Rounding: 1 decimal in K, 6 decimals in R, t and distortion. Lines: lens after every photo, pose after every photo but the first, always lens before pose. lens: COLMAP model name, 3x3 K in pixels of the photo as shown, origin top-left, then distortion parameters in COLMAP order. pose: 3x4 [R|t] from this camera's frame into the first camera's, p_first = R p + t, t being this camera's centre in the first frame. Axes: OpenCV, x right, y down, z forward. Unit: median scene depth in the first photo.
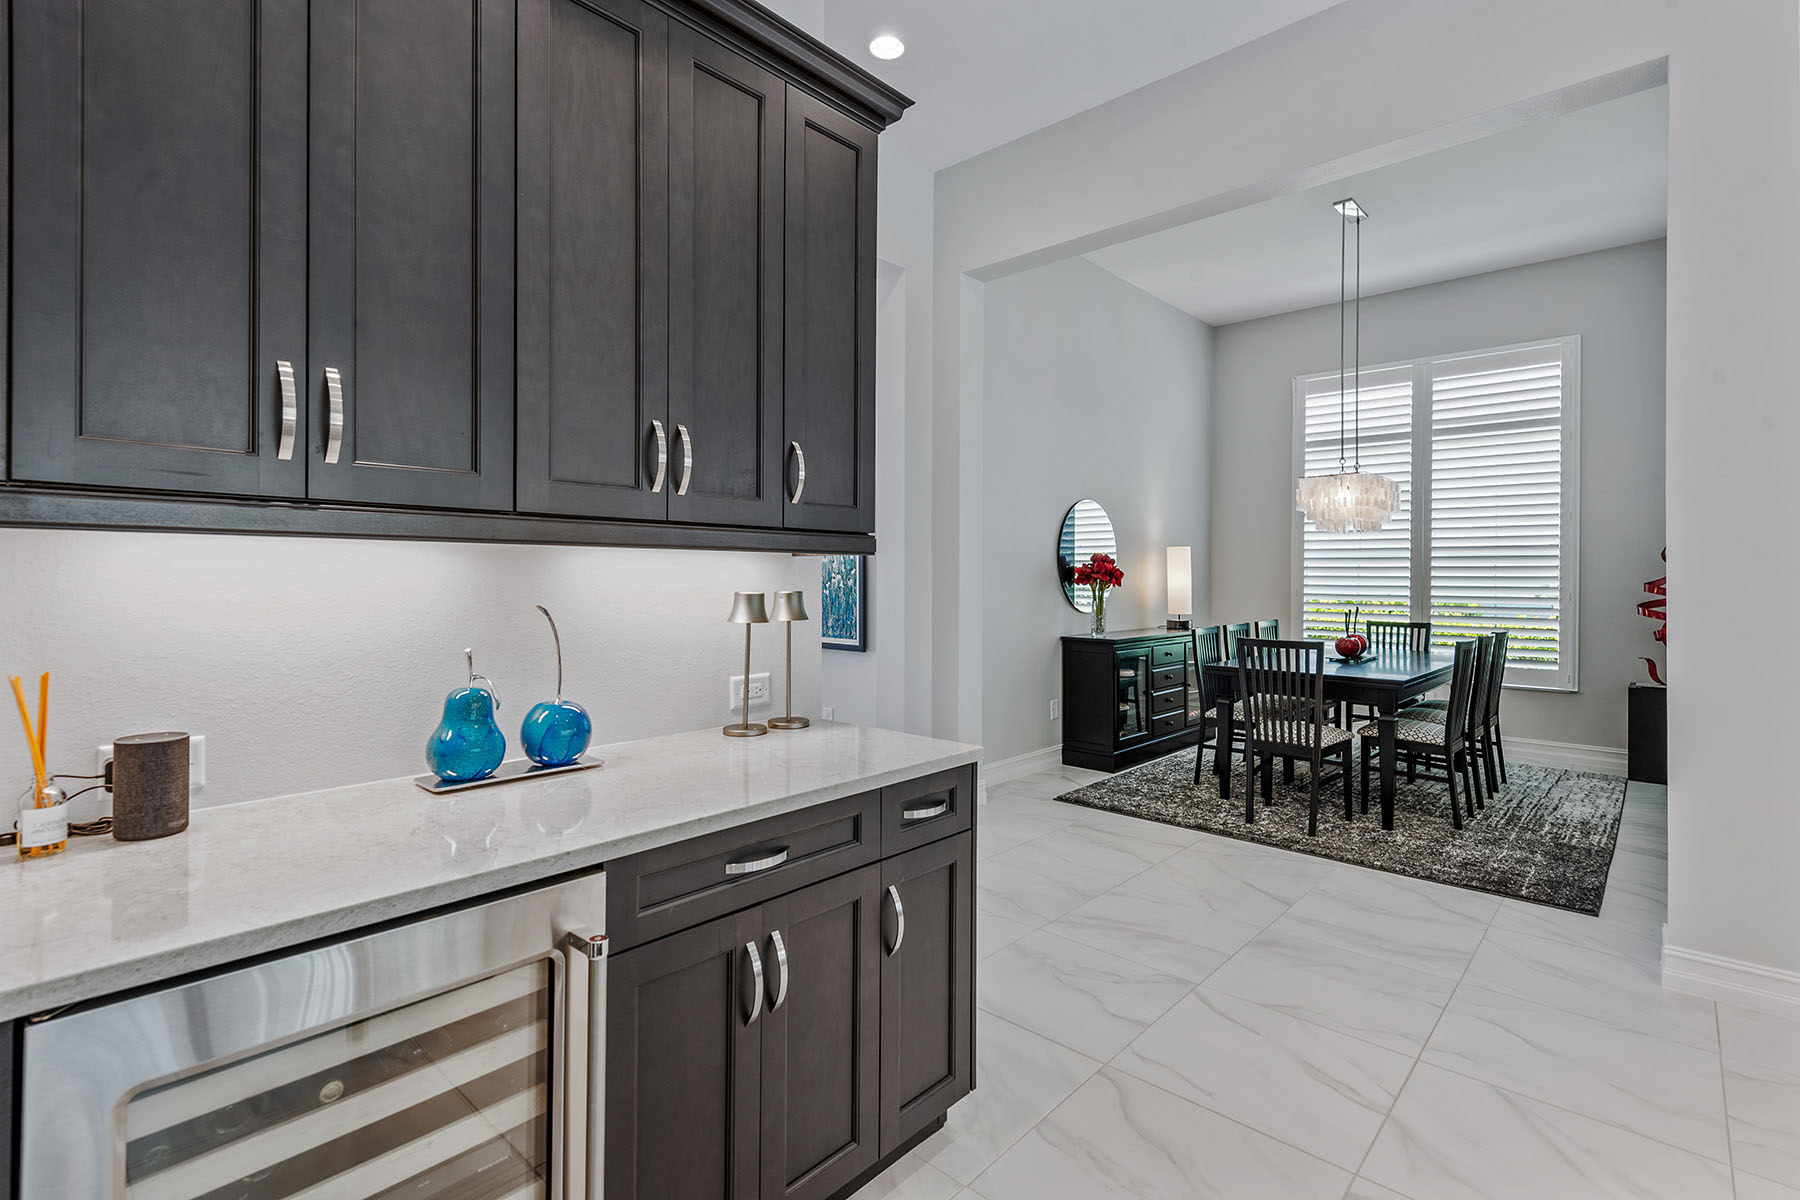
lens RADIAL K [[842.0, 0, 894.5], [0, 842.0, 573.3], [0, 0, 1]] dist [0.002534, -0.000190]
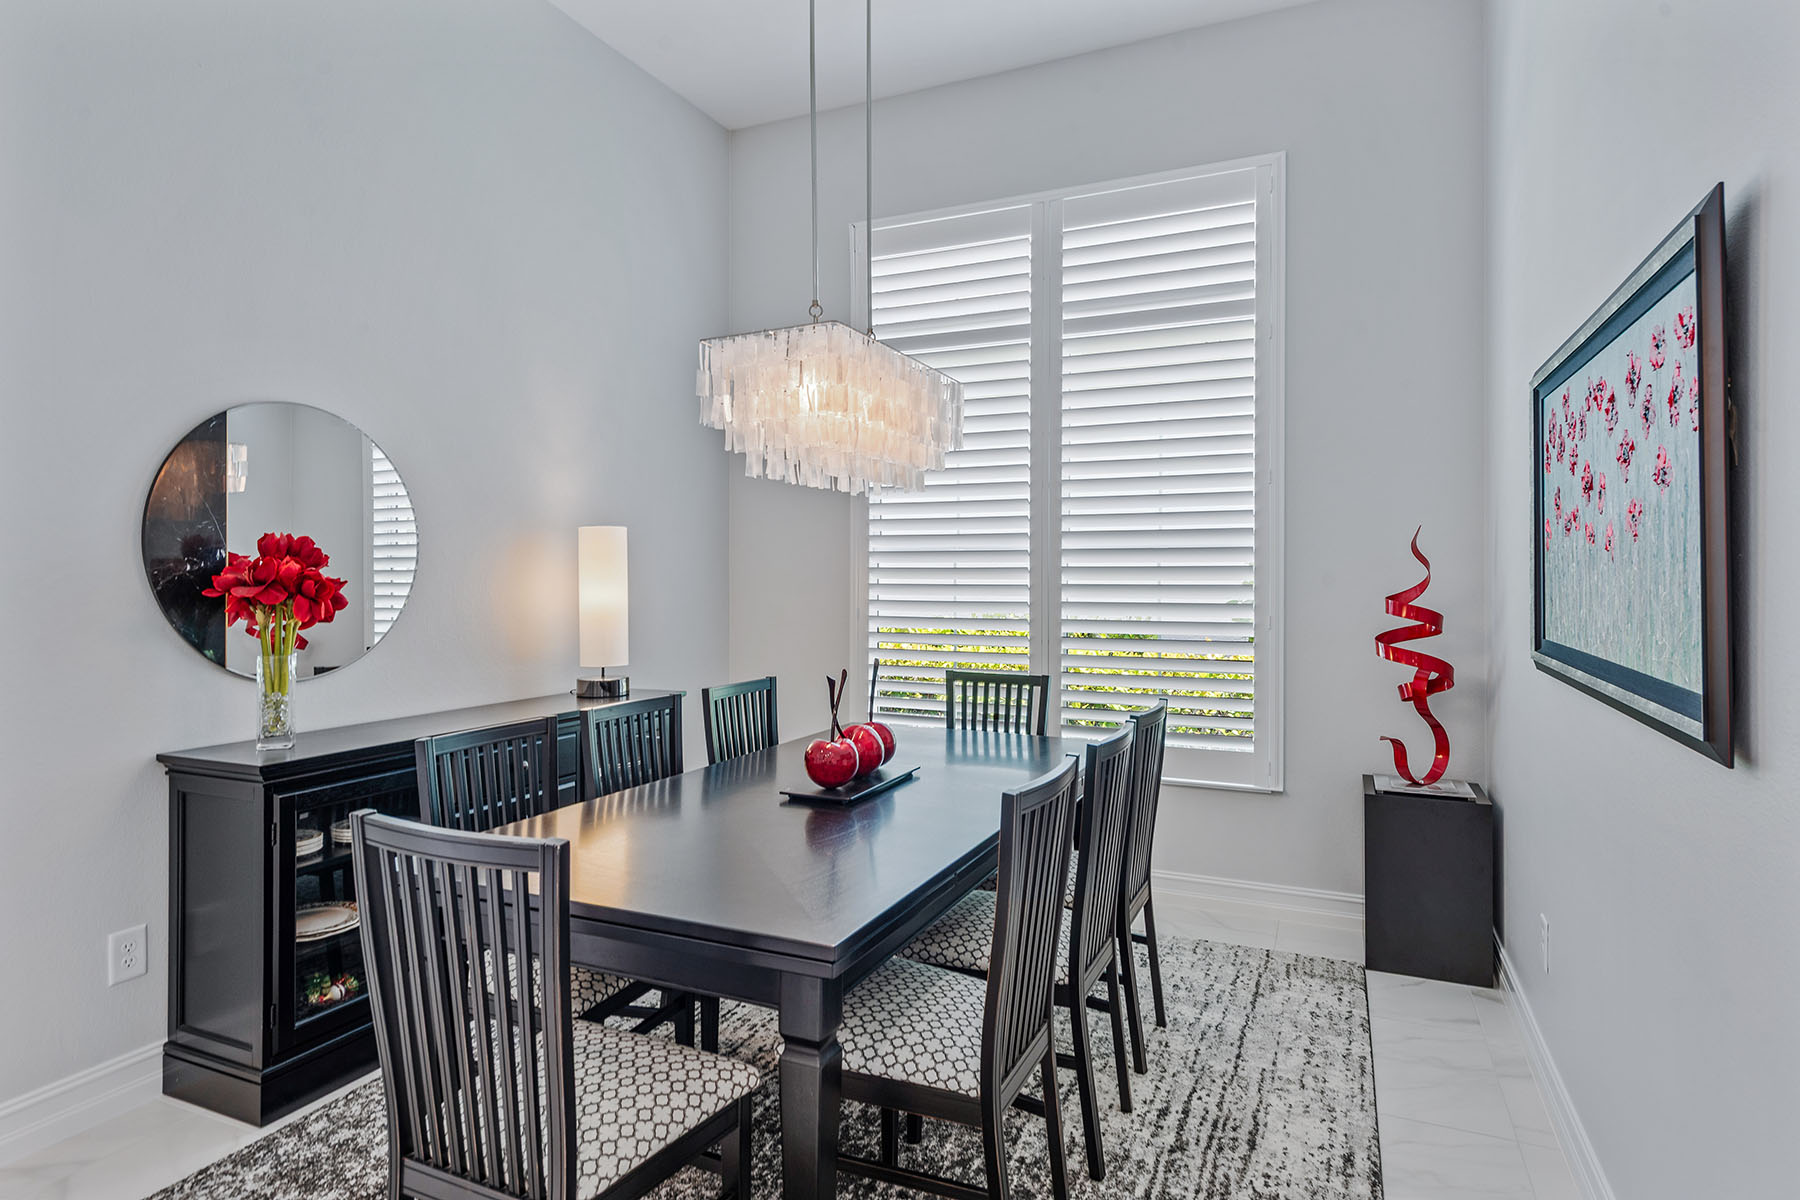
lens RADIAL K [[987.5, 0, 901.2], [0, 987.5, 571.5], [0, 0, 1]] dist [0.027623, 0.000411]
pose [[0.947630, -0.004317, 0.319341, 0.352030], [0.004892, 0.999988, -0.000999, -0.005361], [-0.319333, 0.002509, 0.947639, 0.445776]]
